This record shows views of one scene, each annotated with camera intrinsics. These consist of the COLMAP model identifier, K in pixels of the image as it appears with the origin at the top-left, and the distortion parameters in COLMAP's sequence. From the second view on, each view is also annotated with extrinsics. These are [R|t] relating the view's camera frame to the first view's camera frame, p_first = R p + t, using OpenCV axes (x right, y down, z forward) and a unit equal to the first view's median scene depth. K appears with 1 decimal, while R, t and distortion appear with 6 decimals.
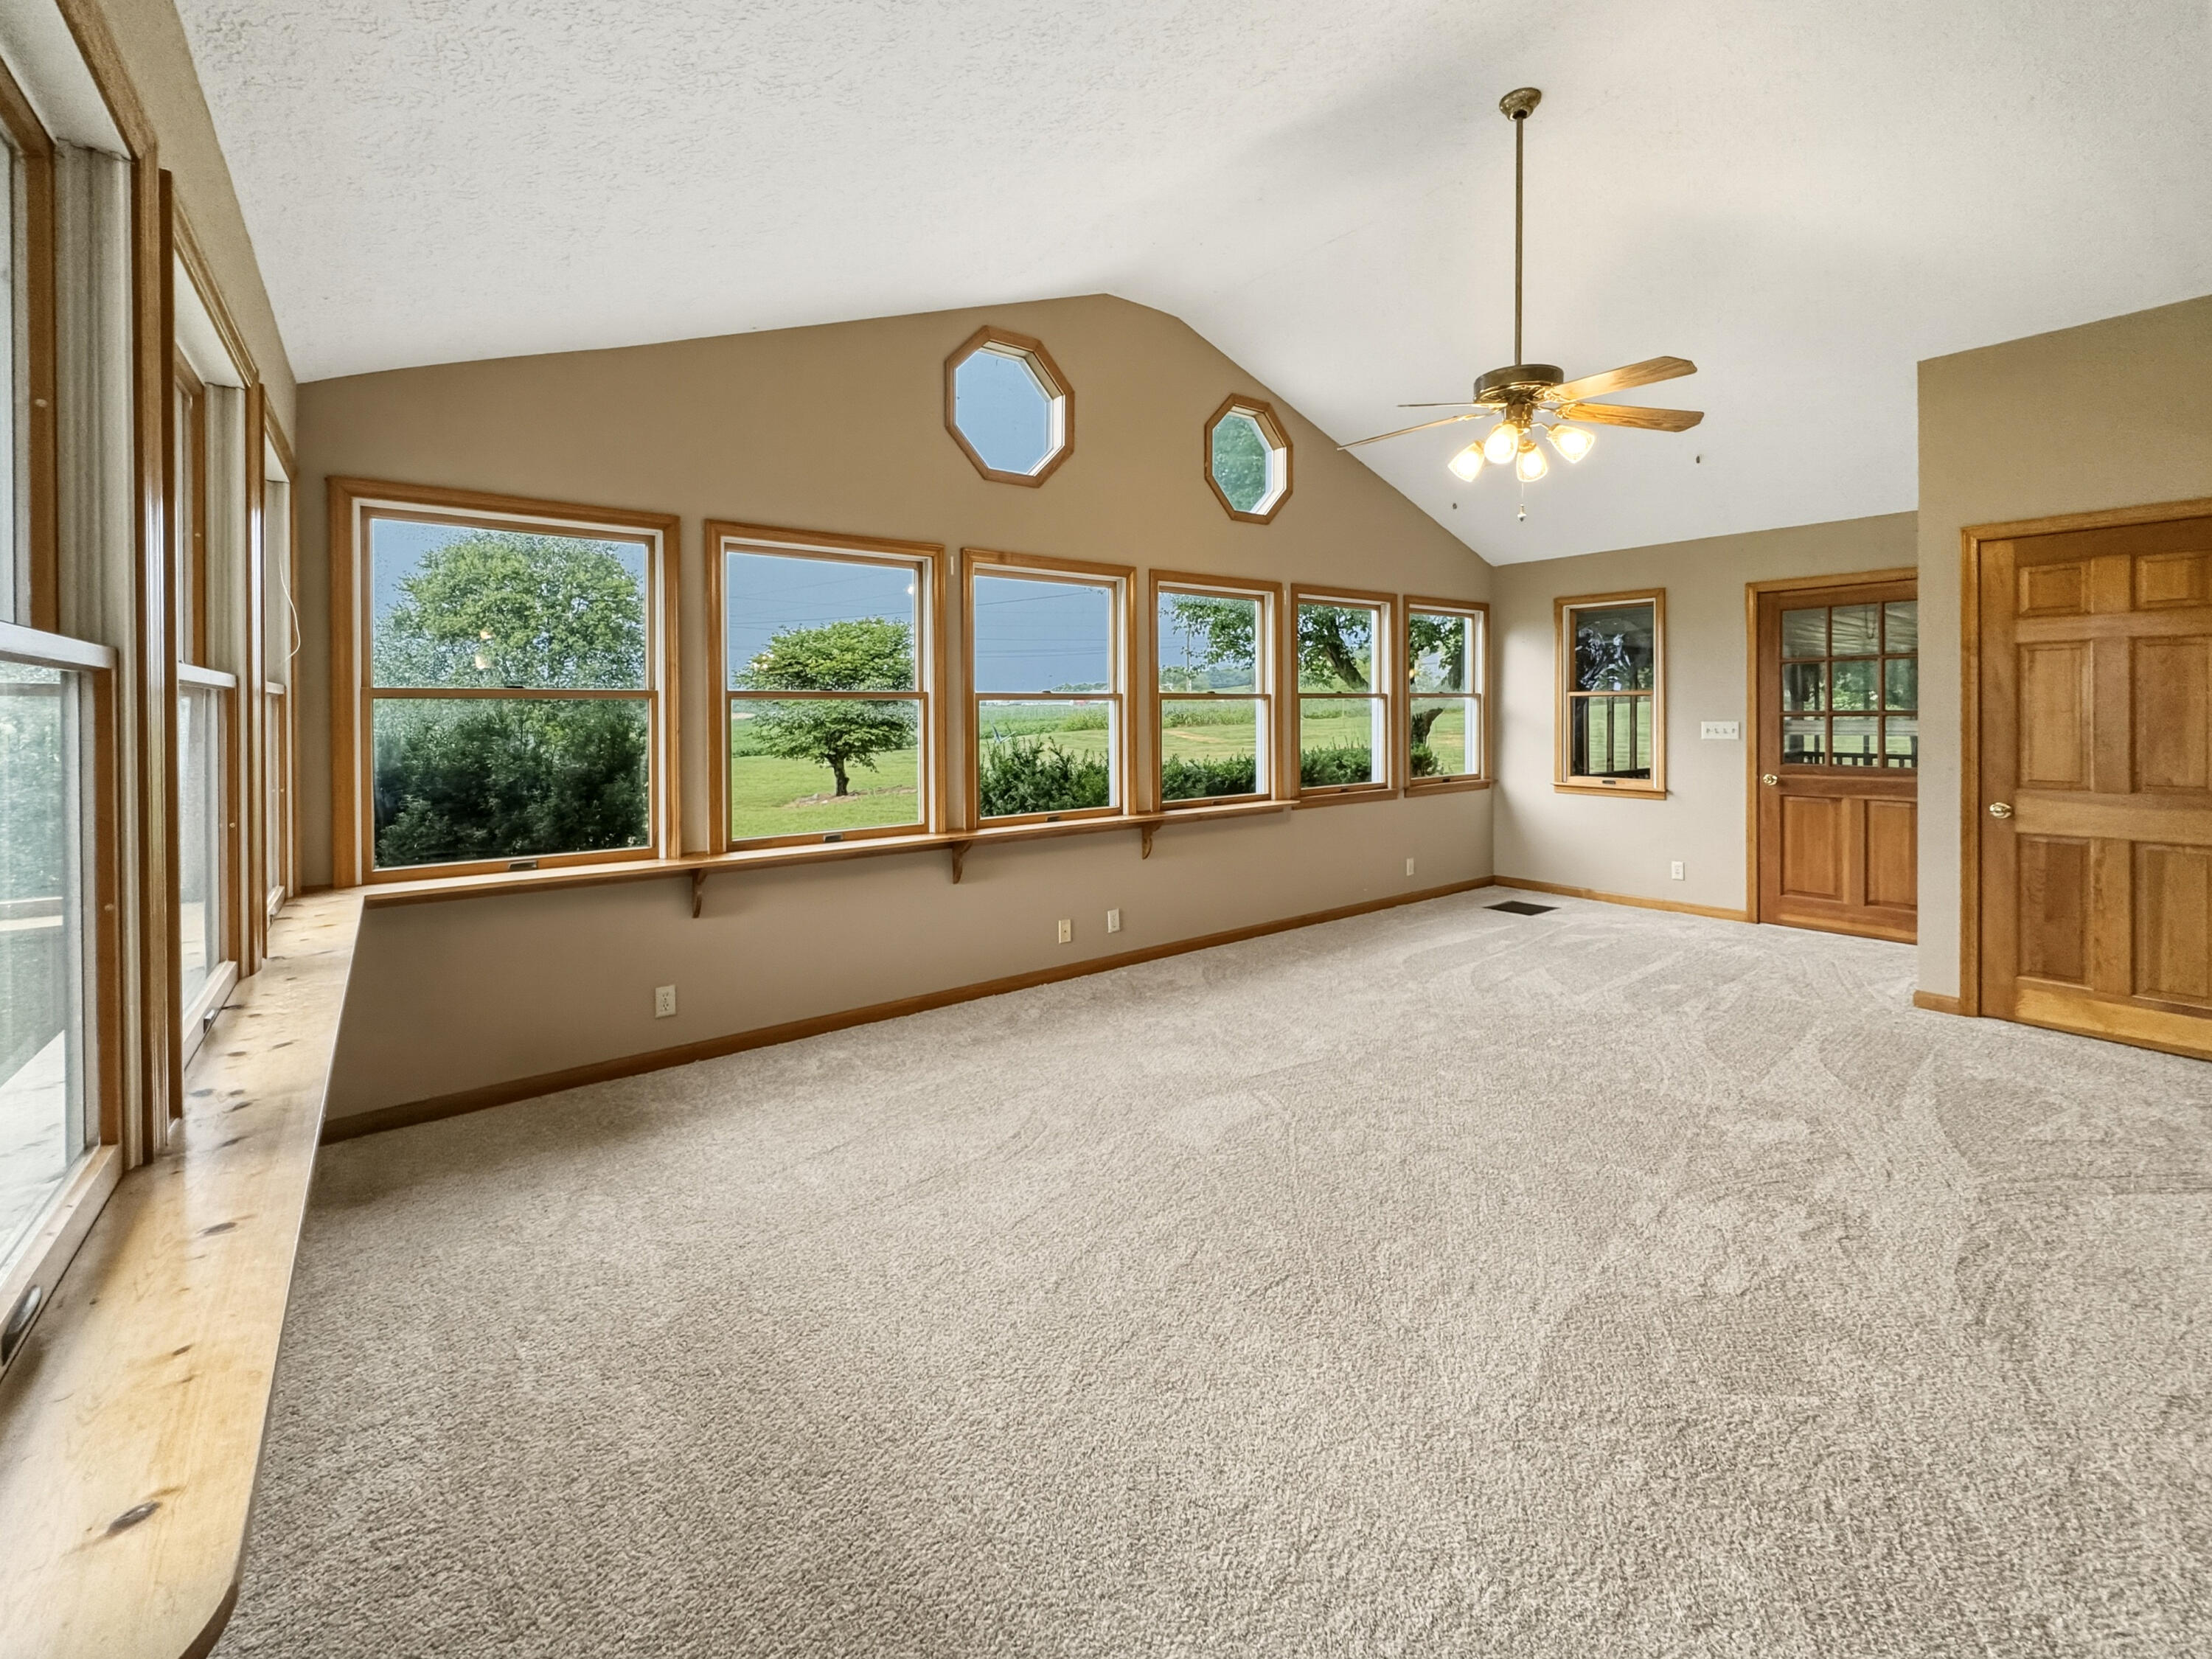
lens RADIAL K [[882.7, 0, 1048.8], [0, 882.7, 894.0], [0, 0, 1]] dist [0.020801, 0.000018]
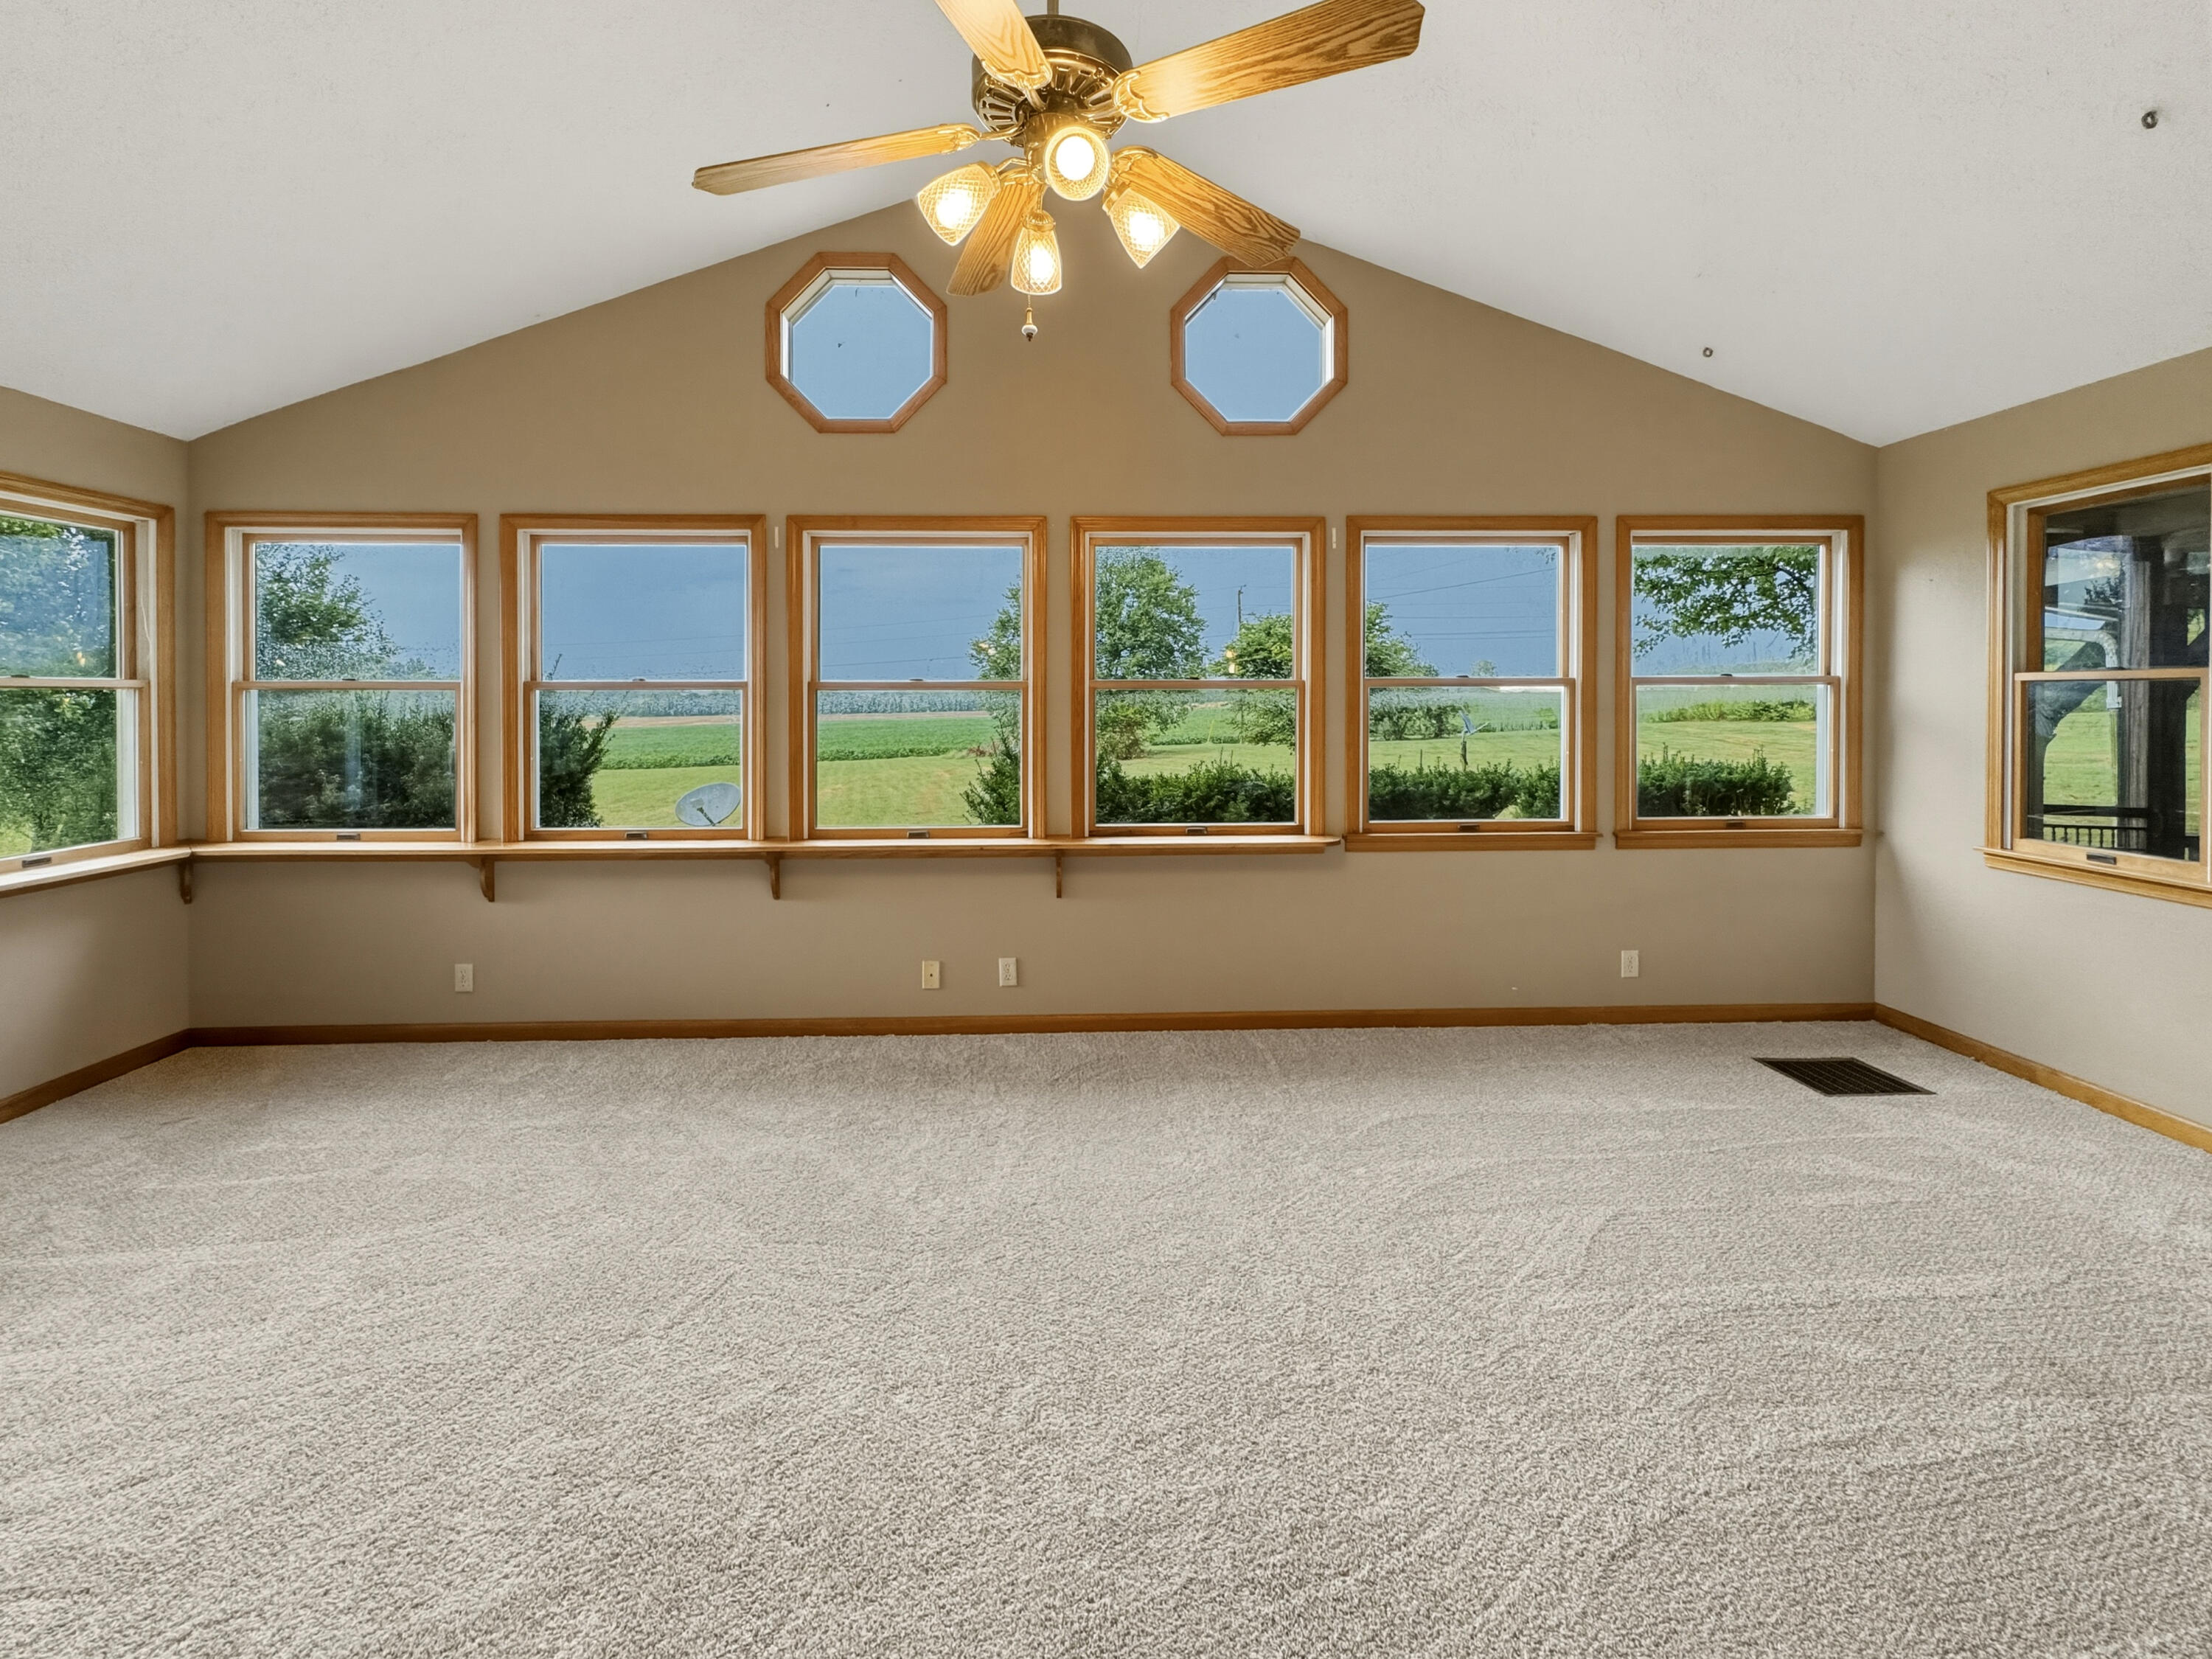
lens RADIAL K [[900.4, 0, 1098.9], [0, 900.4, 853.8], [0, 0, 1]] dist [-0.000004, 0.000109]
pose [[0.833926, 0.097562, -0.543185, 0.435421], [-0.115192, 0.993342, 0.001566, -0.064513], [0.539721, 0.061265, 0.839612, 0.291525]]
